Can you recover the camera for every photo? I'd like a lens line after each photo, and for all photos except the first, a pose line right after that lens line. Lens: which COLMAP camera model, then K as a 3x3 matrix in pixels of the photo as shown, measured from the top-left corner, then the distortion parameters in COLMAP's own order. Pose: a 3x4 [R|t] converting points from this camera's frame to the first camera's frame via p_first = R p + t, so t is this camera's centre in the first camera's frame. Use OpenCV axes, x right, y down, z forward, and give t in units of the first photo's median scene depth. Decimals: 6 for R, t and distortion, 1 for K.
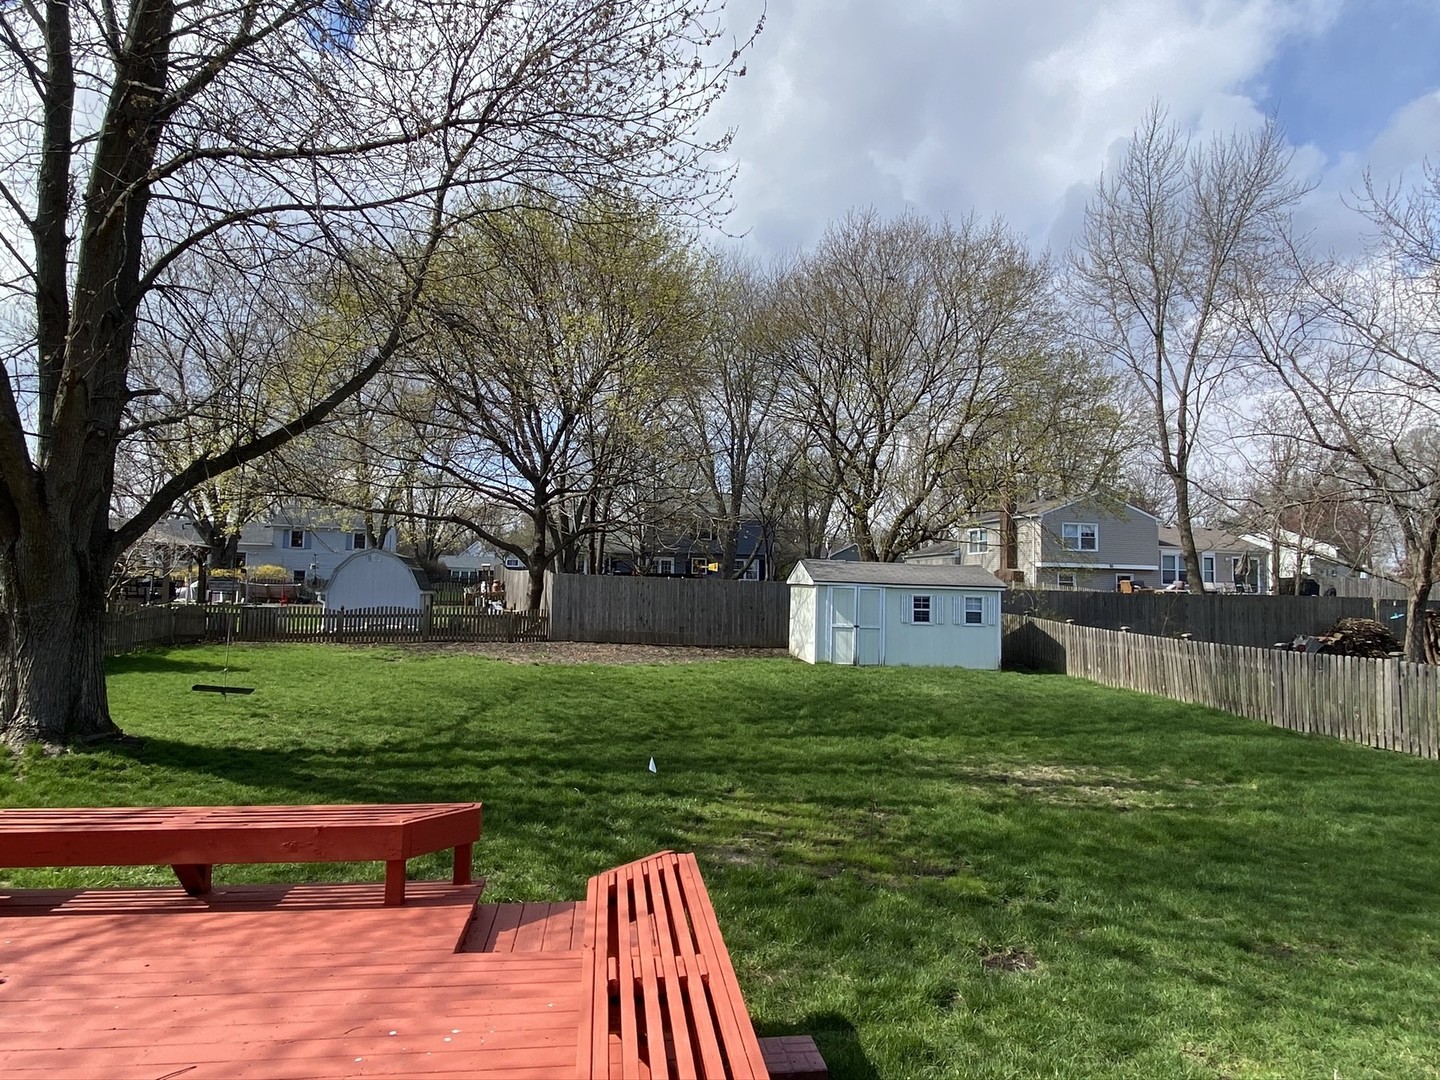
lens RADIAL K [[904.5, 0, 716.6], [0, 904.5, 540.3], [0, 0, 1]] dist [-0.020178, -0.000888]
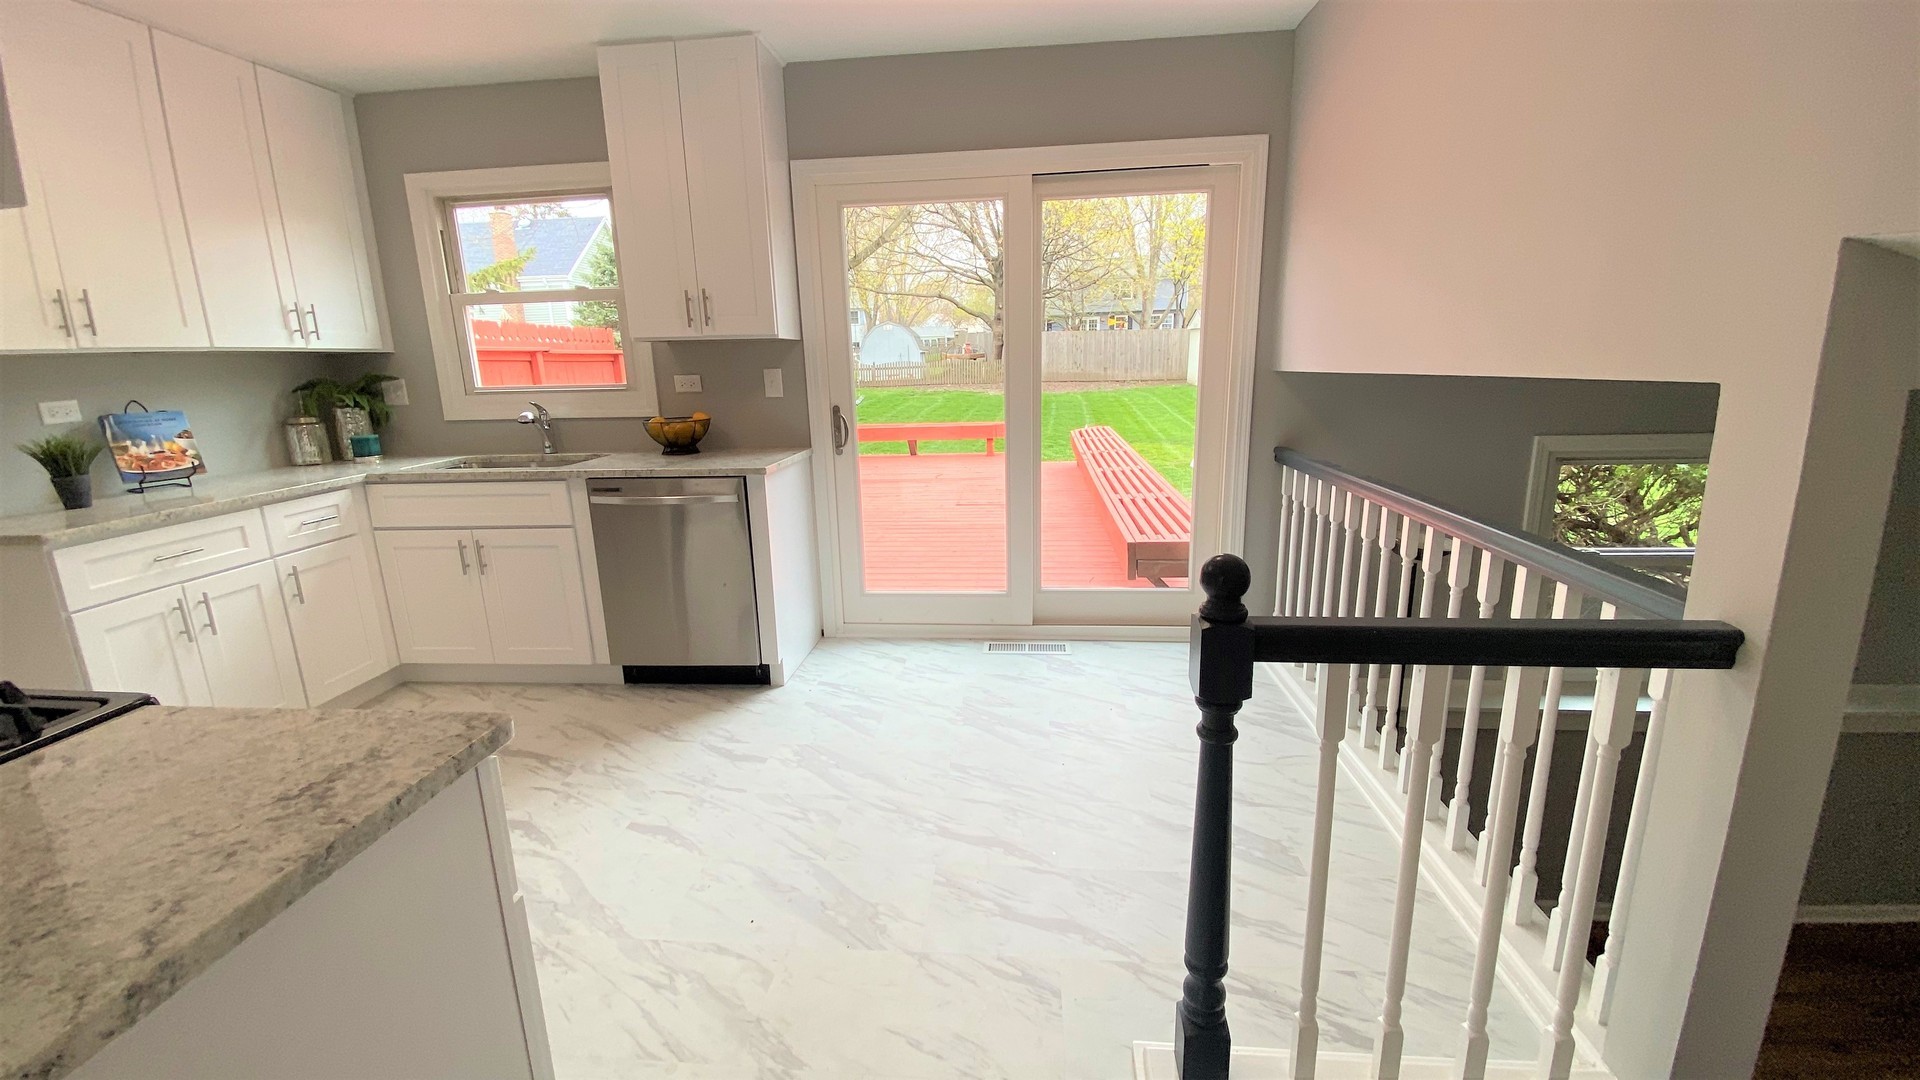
lens RADIAL K [[766.6, 0, 950.2], [0, 766.6, 536.6], [0, 0, 1]] dist [0.014228, -0.014299]
pose [[0.970738, 0.010104, -0.239927, 0.011100], [0.059728, 0.957559, 0.281981, 0.000270], [0.232593, -0.288060, 0.928936, -0.143790]]
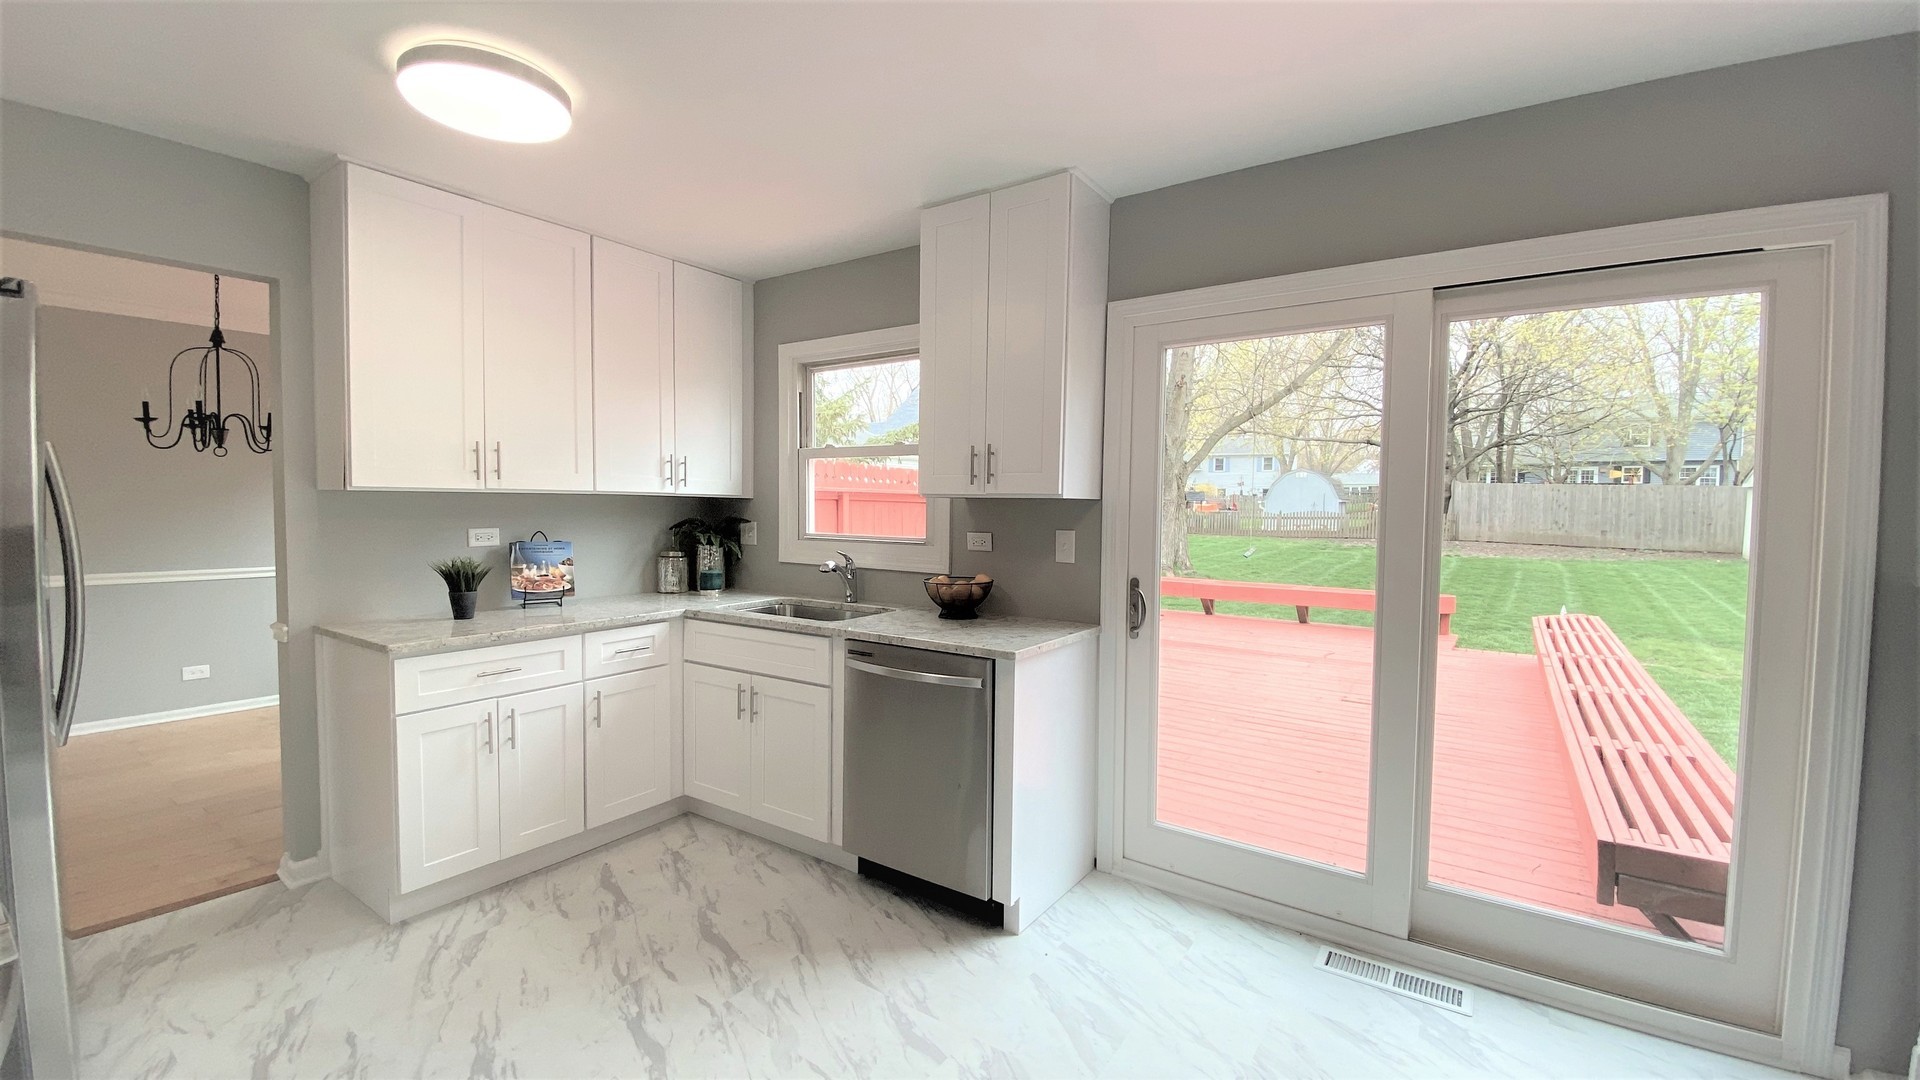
lens RADIAL K [[766.6, 0, 956.1], [0, 766.6, 532.8], [0, 0, 1]] dist [0.014228, -0.014299]
pose [[0.733573, 0.015971, -0.679423, 0.013222], [0.044822, 0.996410, 0.071816, -0.000328], [0.678131, -0.083135, 0.730224, -0.122779]]
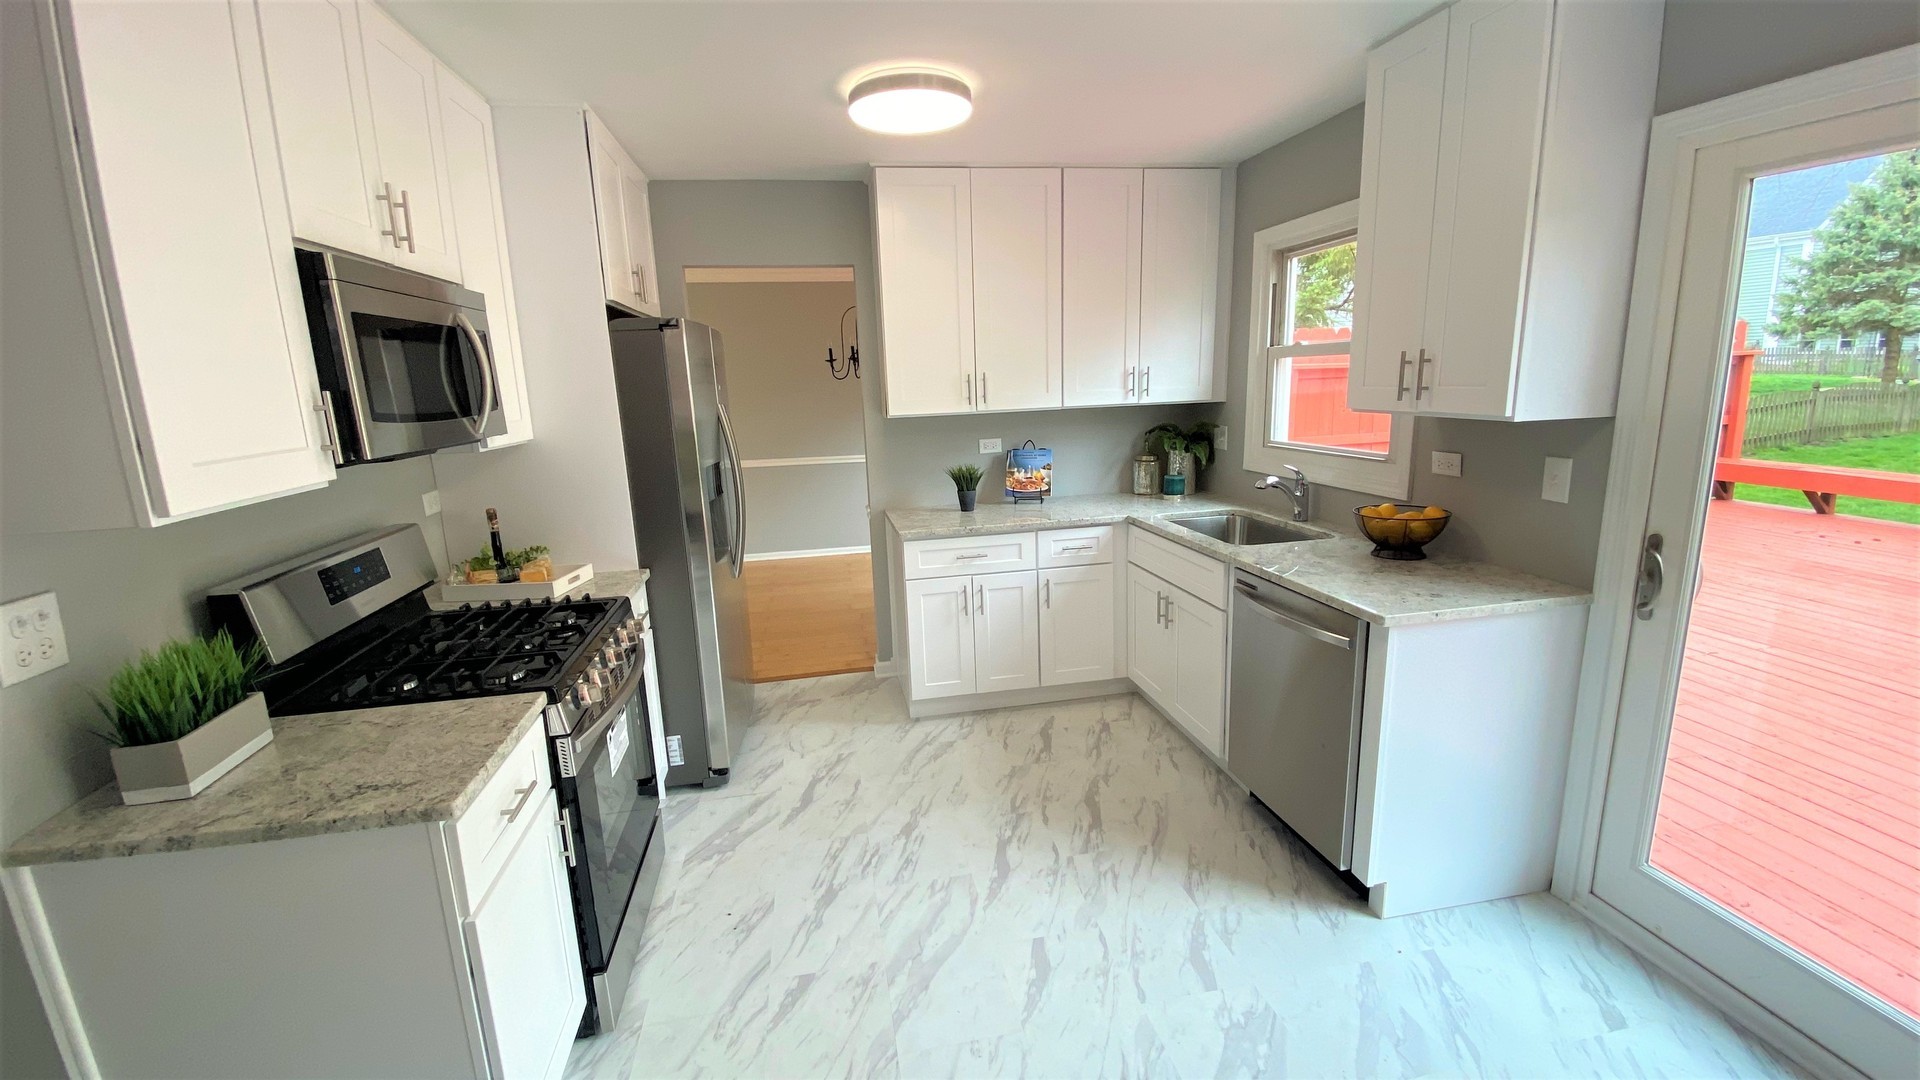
lens RADIAL K [[766.6, 0, 957.6], [0, 766.6, 535.6], [0, 0, 1]] dist [0.014228, -0.014299]
pose [[0.042875, 0.182399, -0.982289, 0.024136], [0.100768, 0.977390, 0.185888, -0.004073], [0.993986, -0.106953, 0.023526, -0.104263]]
